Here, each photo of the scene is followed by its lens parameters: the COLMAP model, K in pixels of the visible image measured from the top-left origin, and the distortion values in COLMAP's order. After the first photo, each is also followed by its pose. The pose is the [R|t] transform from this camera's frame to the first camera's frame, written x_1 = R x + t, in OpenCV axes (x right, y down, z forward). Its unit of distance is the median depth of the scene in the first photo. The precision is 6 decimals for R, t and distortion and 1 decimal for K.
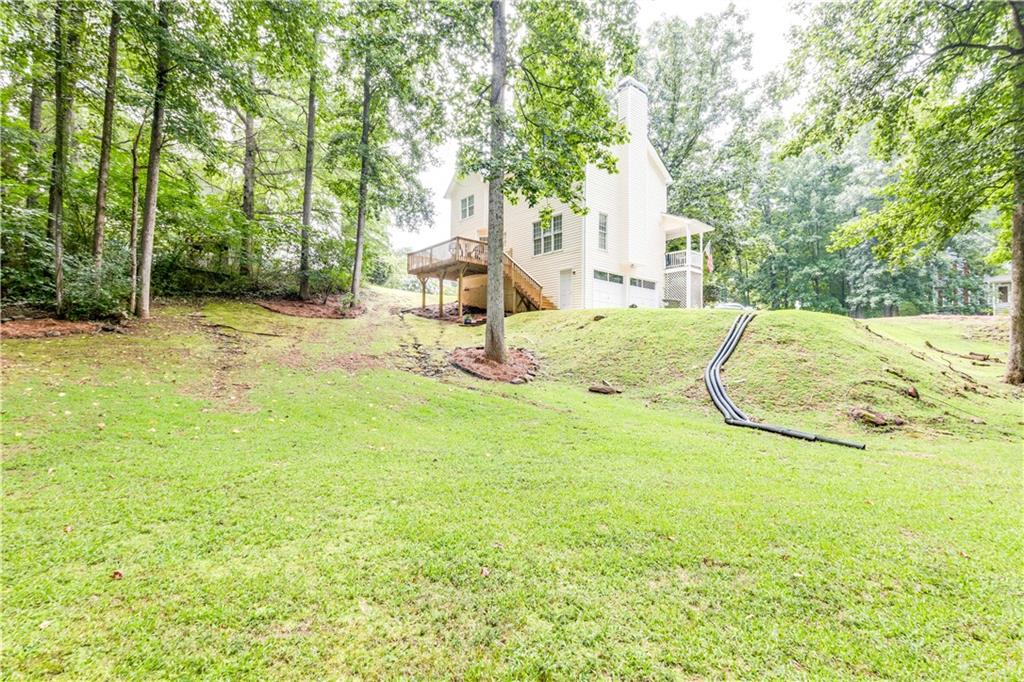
lens RADIAL K [[483.1, 0, 509.0], [0, 483.1, 346.0], [0, 0, 1]] dist [0.004049, -0.002637]
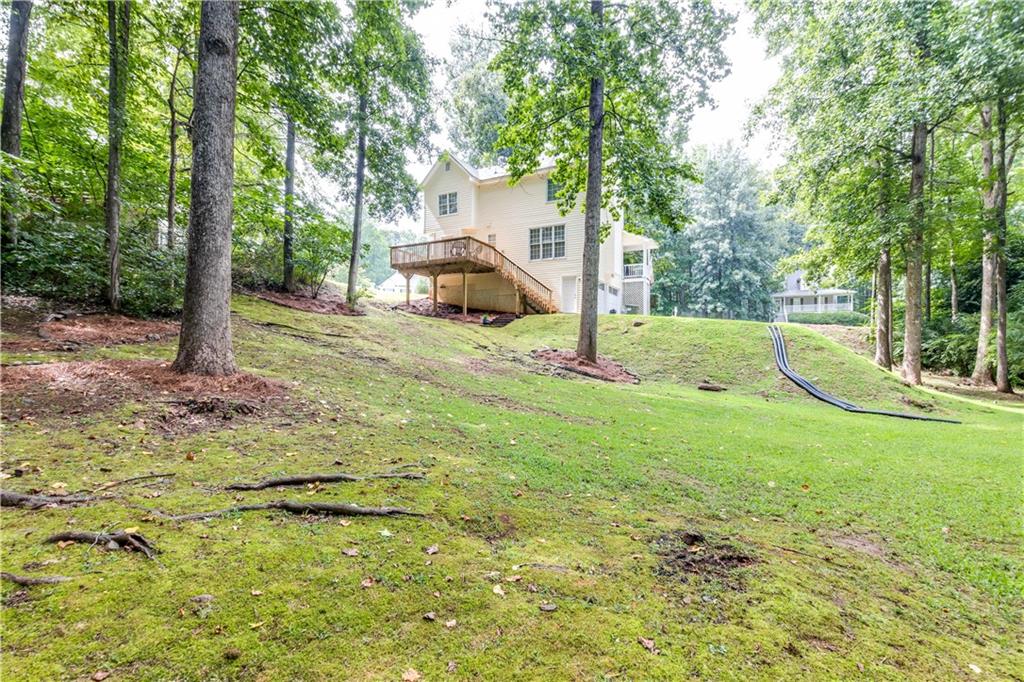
lens RADIAL K [[483.1, 0, 502.0], [0, 483.1, 342.5], [0, 0, 1]] dist [0.004049, -0.002637]
pose [[0.922547, 0.004000, 0.385863, -0.381821], [-0.009012, 0.999897, 0.011180, -0.016360], [-0.385778, -0.013791, 0.922488, 0.041629]]
